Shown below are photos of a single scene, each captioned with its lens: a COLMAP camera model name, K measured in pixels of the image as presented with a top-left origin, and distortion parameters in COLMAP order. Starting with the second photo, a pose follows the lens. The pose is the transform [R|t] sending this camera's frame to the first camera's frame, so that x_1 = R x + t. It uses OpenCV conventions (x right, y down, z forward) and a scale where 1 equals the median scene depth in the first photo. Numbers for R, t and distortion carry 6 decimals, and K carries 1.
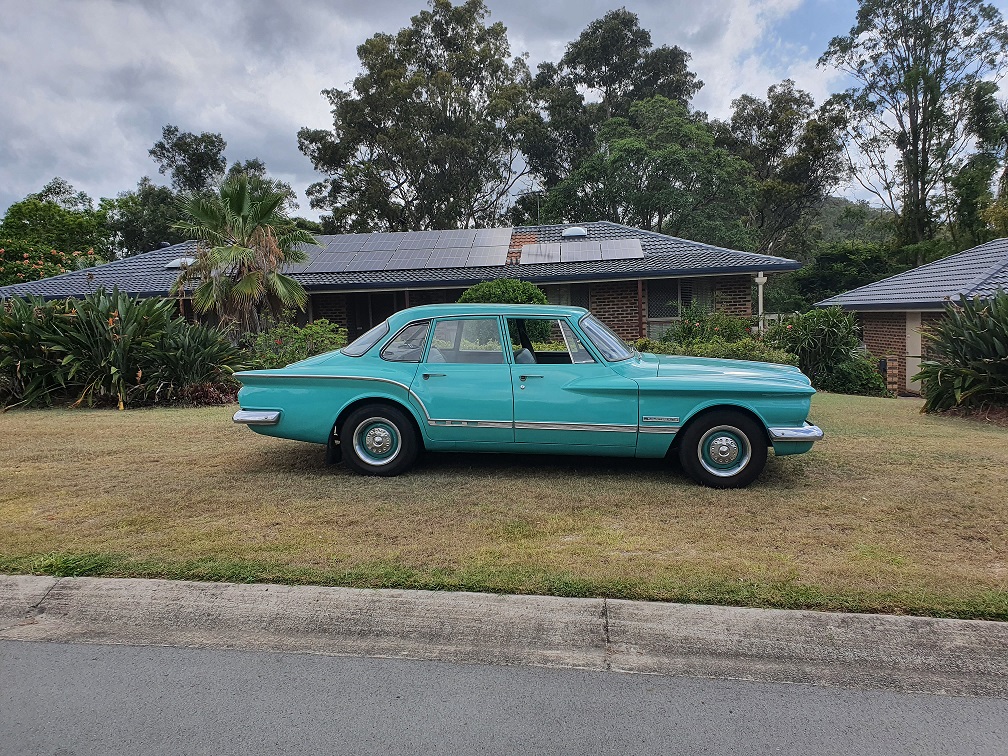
lens RADIAL K [[774.6, 0, 513.7], [0, 774.6, 390.4], [0, 0, 1]] dist [0.068093, -0.071774]
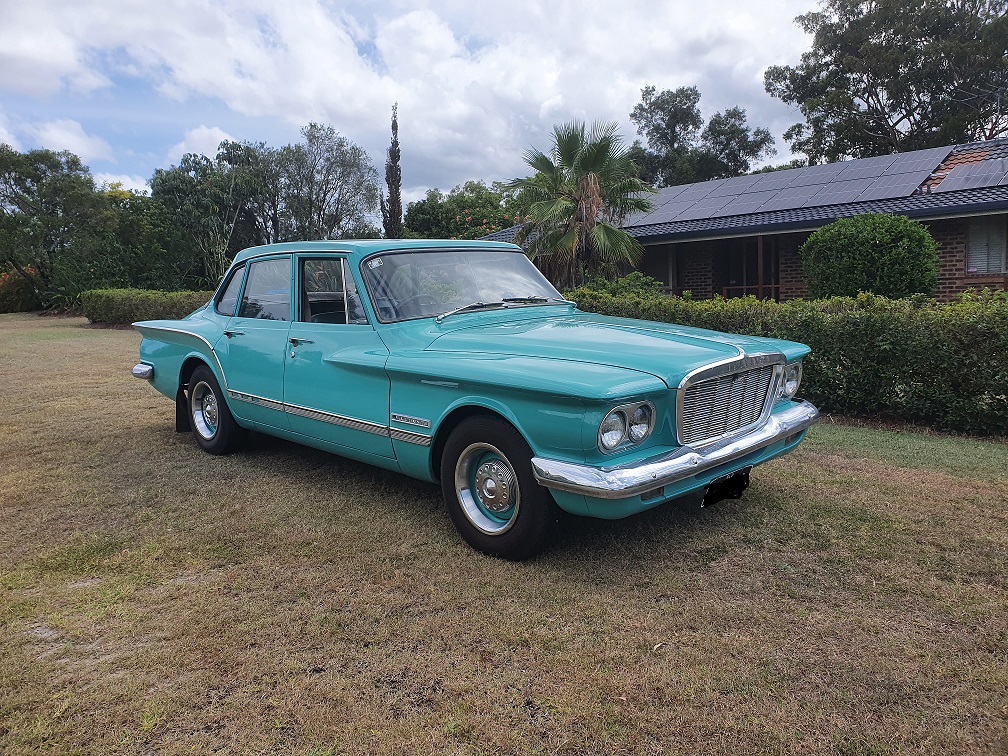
lens RADIAL K [[794.8, 0, 504.0], [0, 794.8, 378.0], [0, 0, 1]] dist [0.028531, -0.003225]
pose [[0.786157, 0.072073, -0.613810, 0.074456], [-0.051377, 0.997361, 0.051305, -0.003727], [0.615888, -0.008798, 0.787785, 0.065852]]
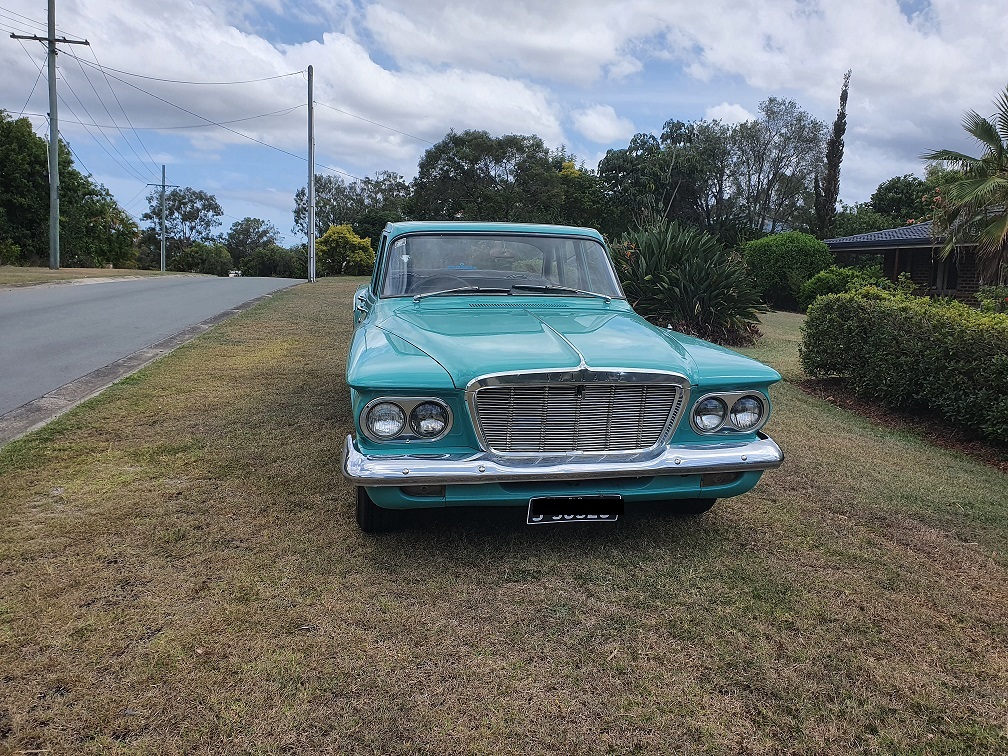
lens RADIAL K [[794.8, 0, 504.0], [0, 794.8, 378.0], [0, 0, 1]] dist [0.028531, -0.003225]
pose [[0.301306, 0.175018, -0.937328, 0.102947], [-0.143285, 0.980159, 0.136956, -0.009758], [0.942700, 0.093039, 0.320406, 0.106705]]
